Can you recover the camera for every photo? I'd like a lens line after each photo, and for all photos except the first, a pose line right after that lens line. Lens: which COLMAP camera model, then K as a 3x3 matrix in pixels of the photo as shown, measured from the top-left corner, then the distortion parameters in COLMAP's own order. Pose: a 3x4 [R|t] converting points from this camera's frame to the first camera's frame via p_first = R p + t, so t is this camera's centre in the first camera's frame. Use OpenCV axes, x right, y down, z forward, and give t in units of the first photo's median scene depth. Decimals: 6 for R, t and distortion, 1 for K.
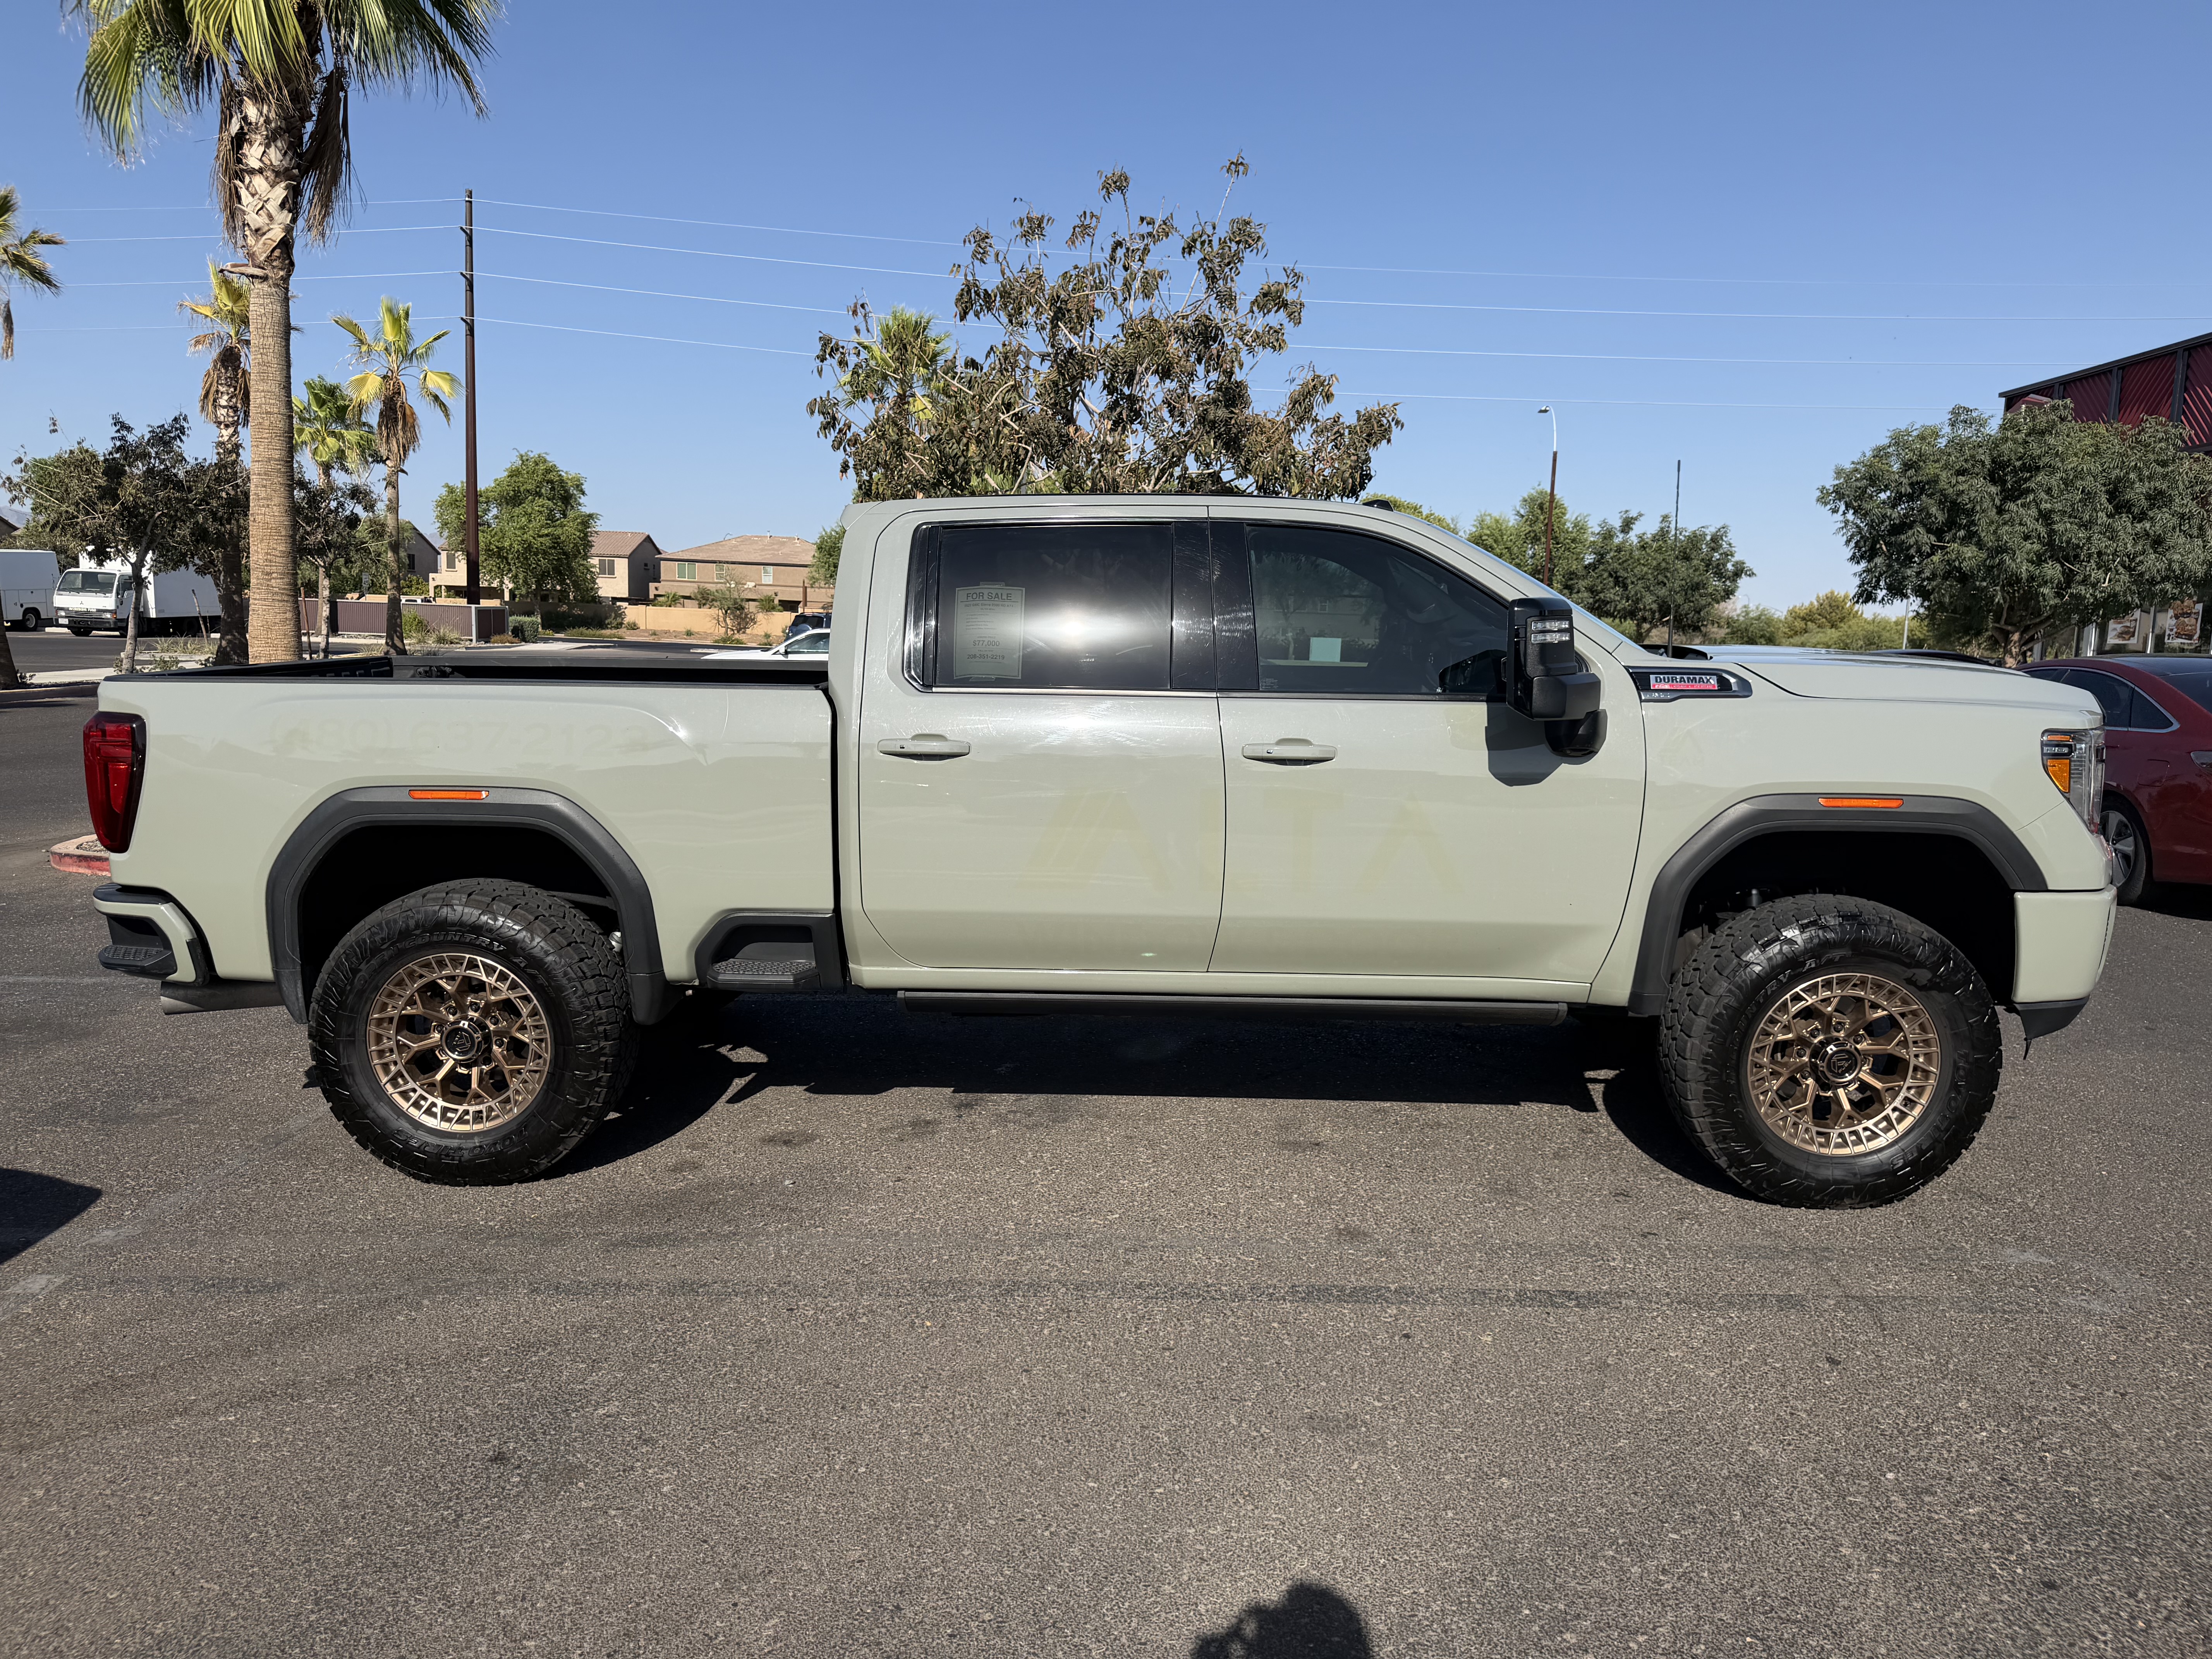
lens RADIAL K [[1532.5, 0, 1100.9], [0, 1532.5, 830.6], [0, 0, 1]] dist [0.007435, -0.017376]
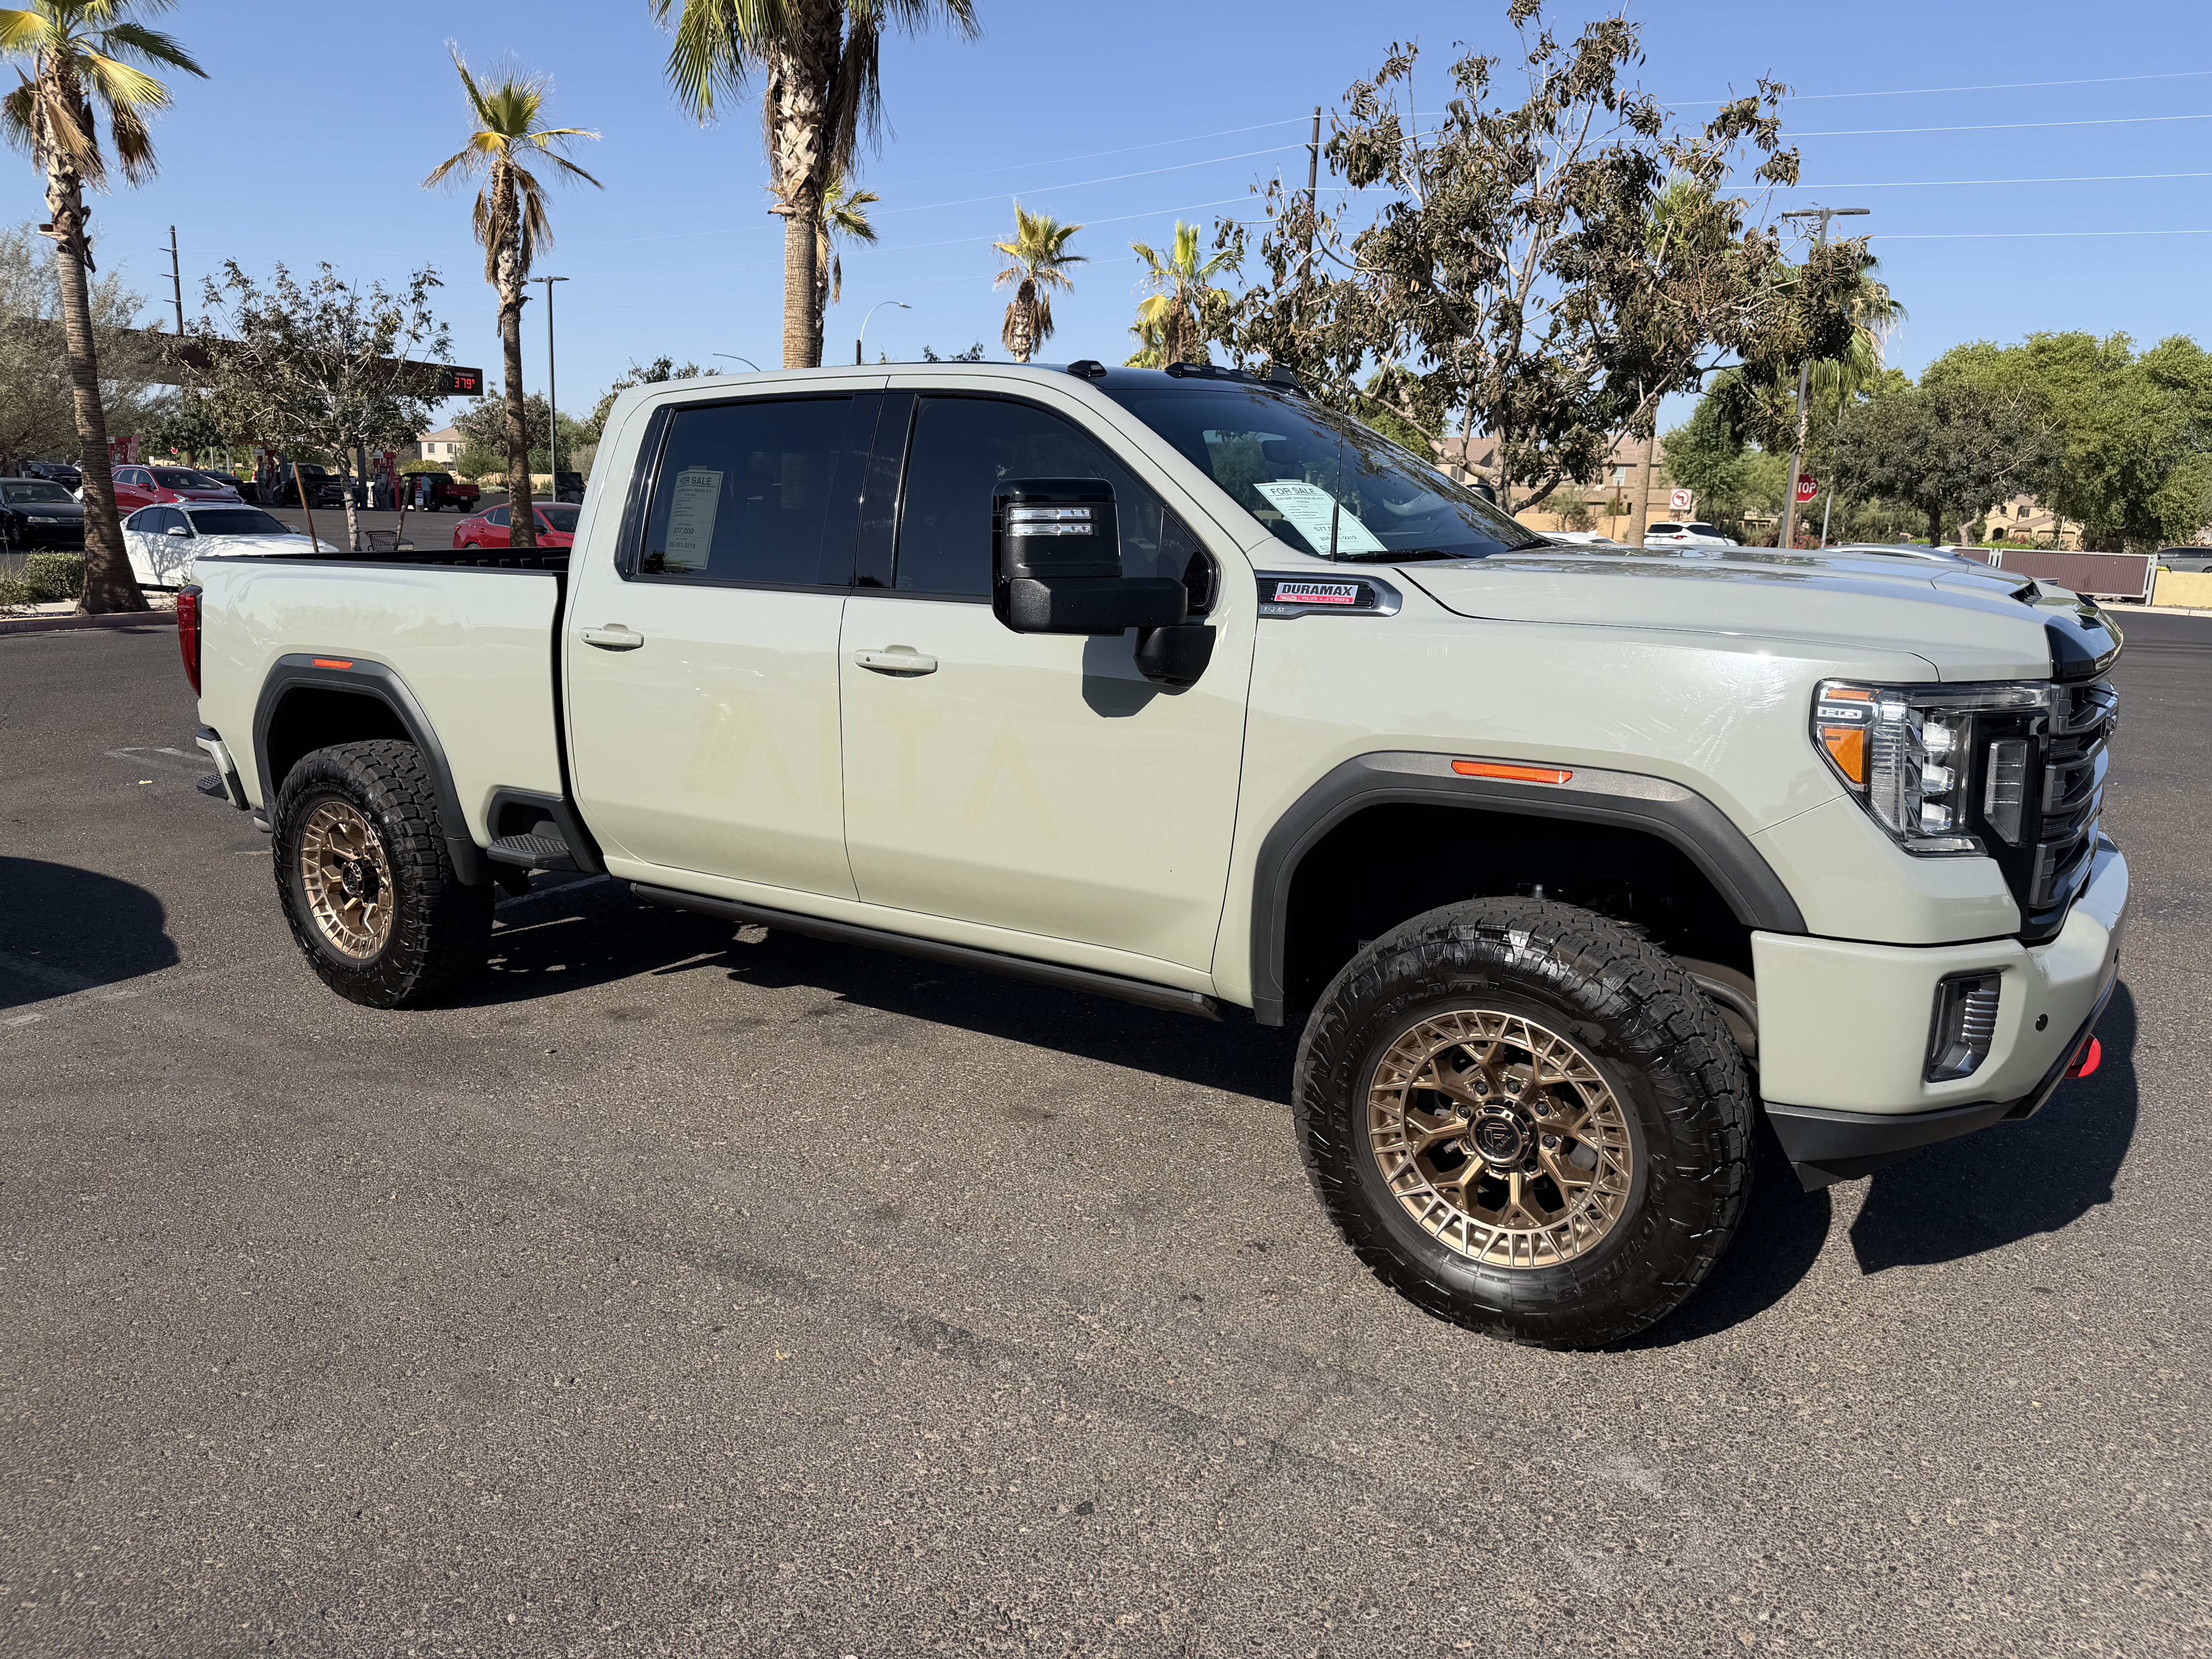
lens RADIAL K [[1532.5, 0, 1108.8], [0, 1532.5, 821.7], [0, 0, 1]] dist [0.007435, -0.017376]
pose [[0.866037, 0.099785, -0.489921, 0.648309], [-0.073810, 0.994662, 0.072114, -0.031205], [0.494502, -0.026292, 0.868779, 0.290836]]
